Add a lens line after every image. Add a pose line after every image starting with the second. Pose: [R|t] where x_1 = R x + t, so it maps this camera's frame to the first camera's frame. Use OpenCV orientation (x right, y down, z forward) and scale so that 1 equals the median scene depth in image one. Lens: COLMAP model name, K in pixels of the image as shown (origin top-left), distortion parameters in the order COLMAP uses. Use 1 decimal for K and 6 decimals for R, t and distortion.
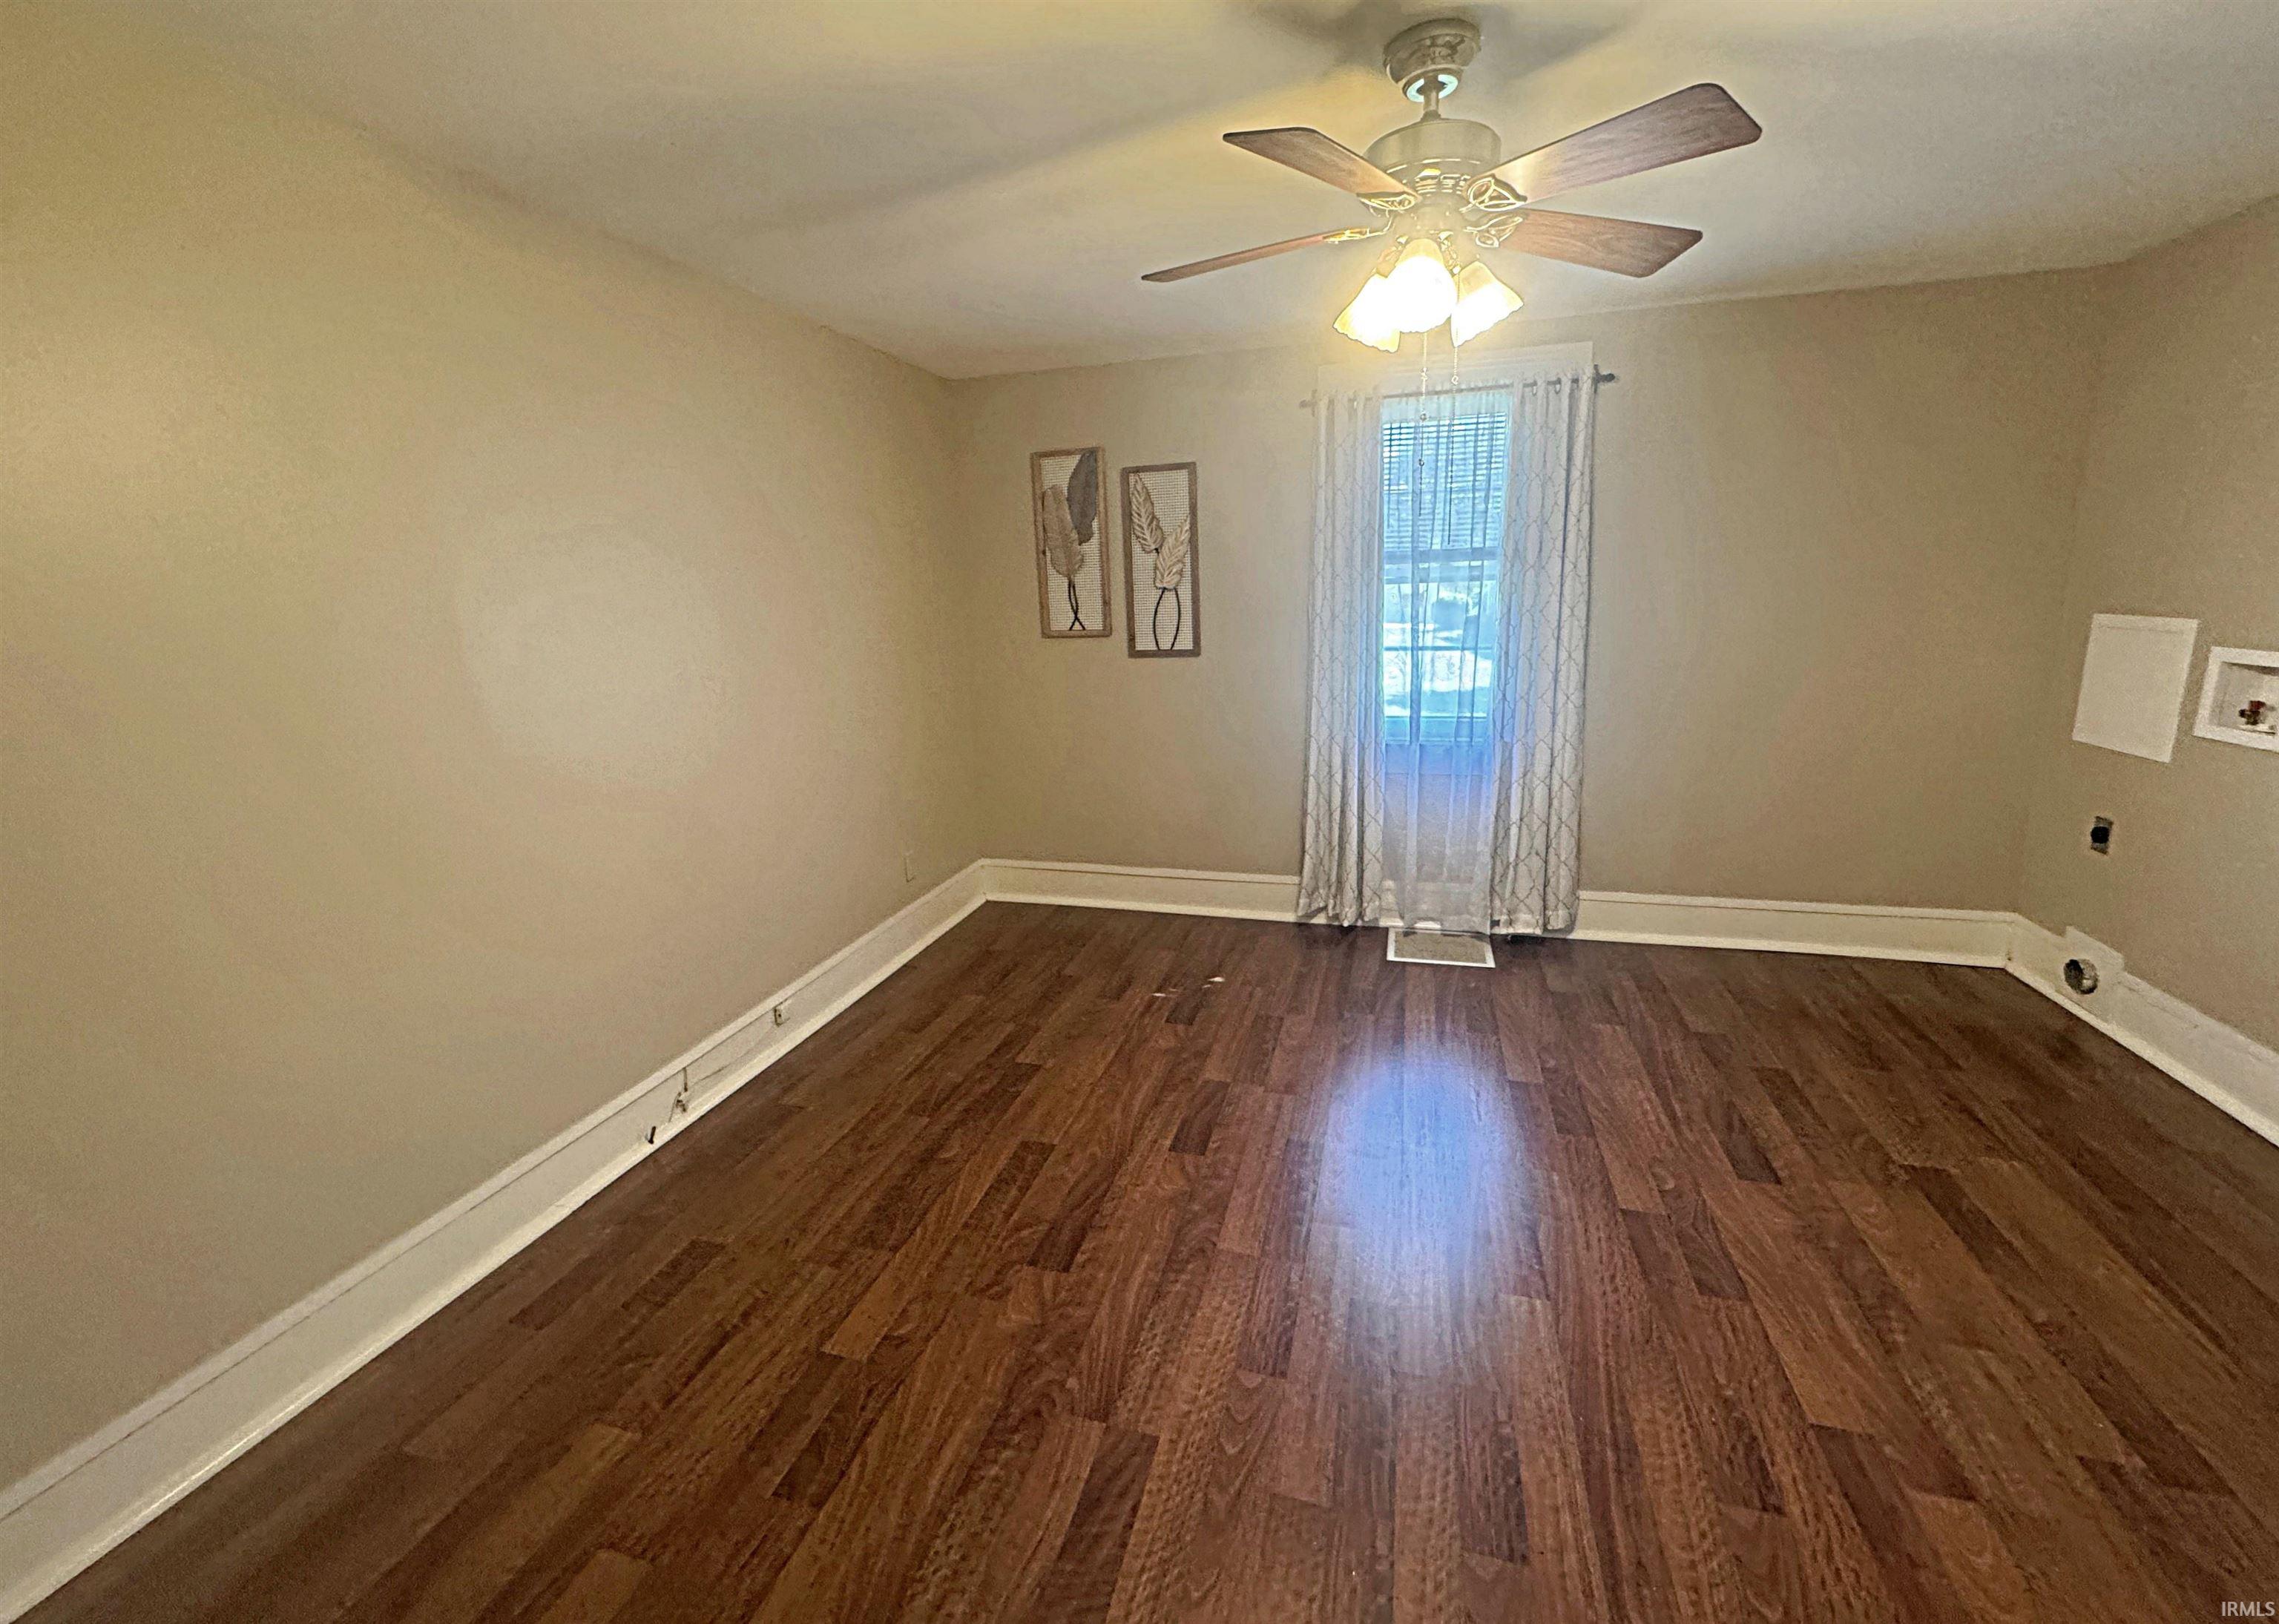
lens RADIAL K [[935.0, 0, 1139.5], [0, 935.0, 812.0], [0, 0, 1]] dist [0.000132, 0.000176]
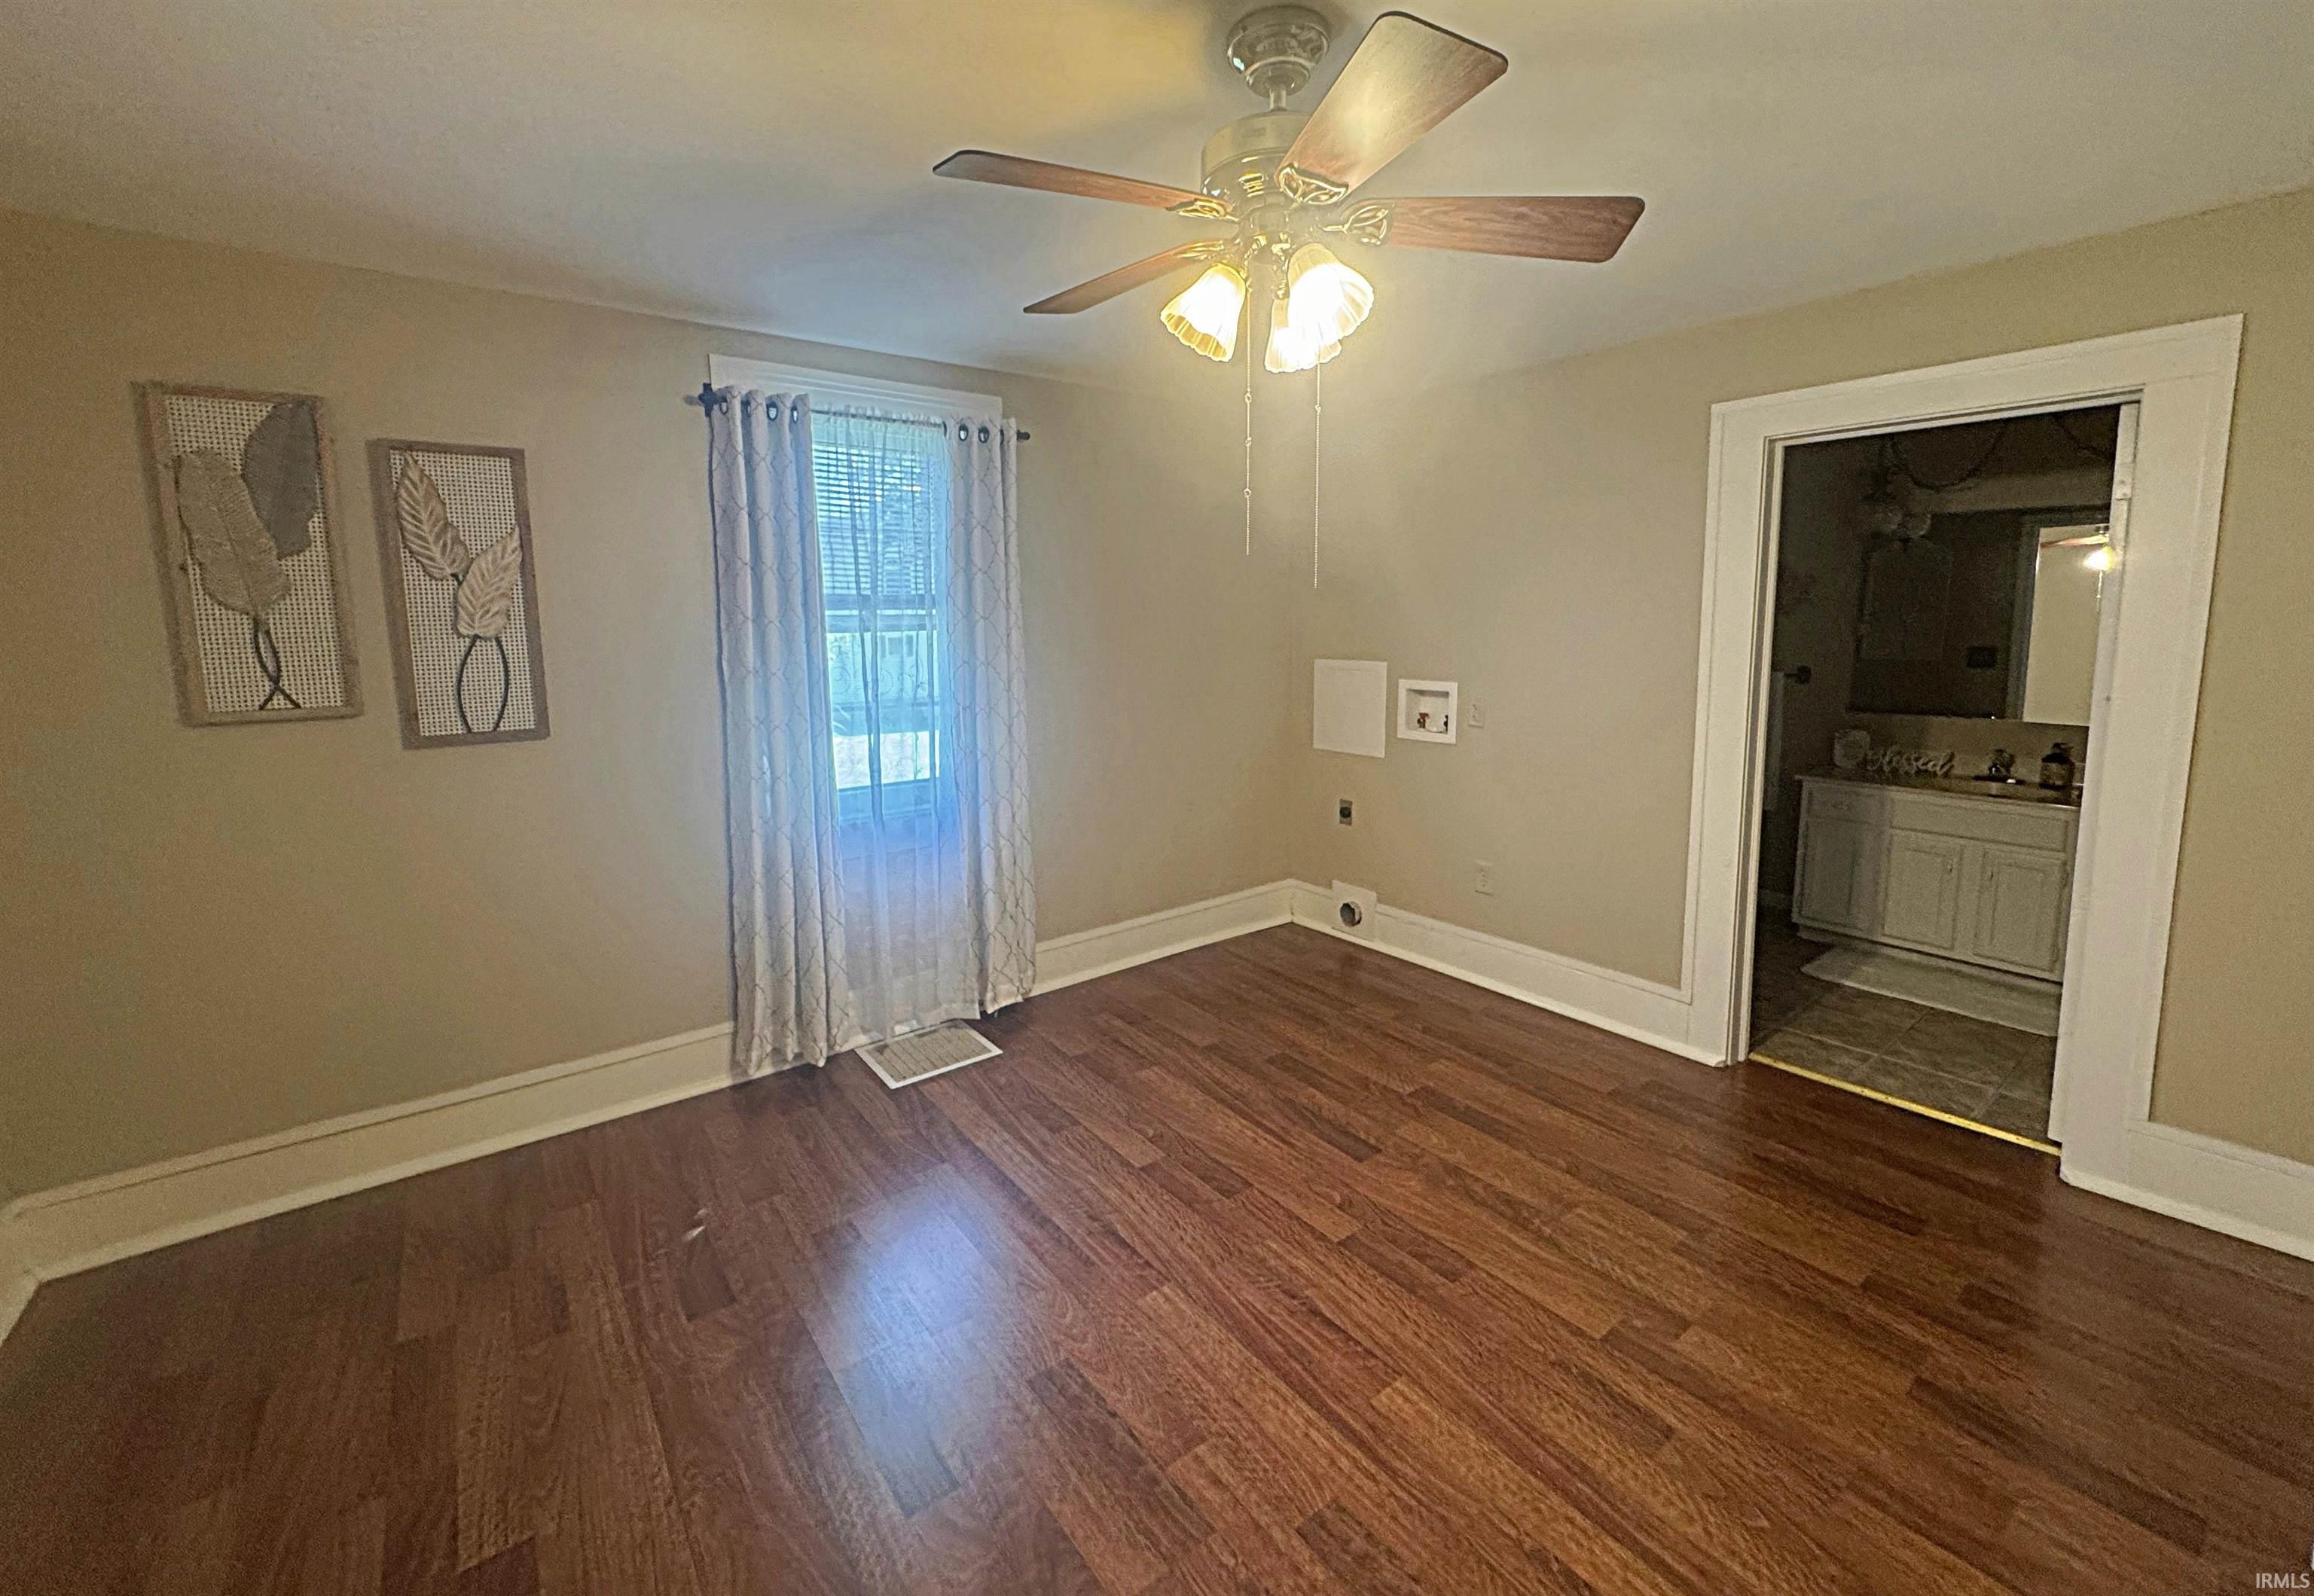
lens RADIAL K [[951.5, 0, 1162.7], [0, 951.5, 747.5], [0, 0, 1]] dist [-0.002846, 0.000051]
pose [[0.590558, -0.085545, 0.802448, -0.230611], [0.183682, 0.982514, -0.030440, -0.063986], [-0.785813, 0.165372, 0.595945, 0.279455]]
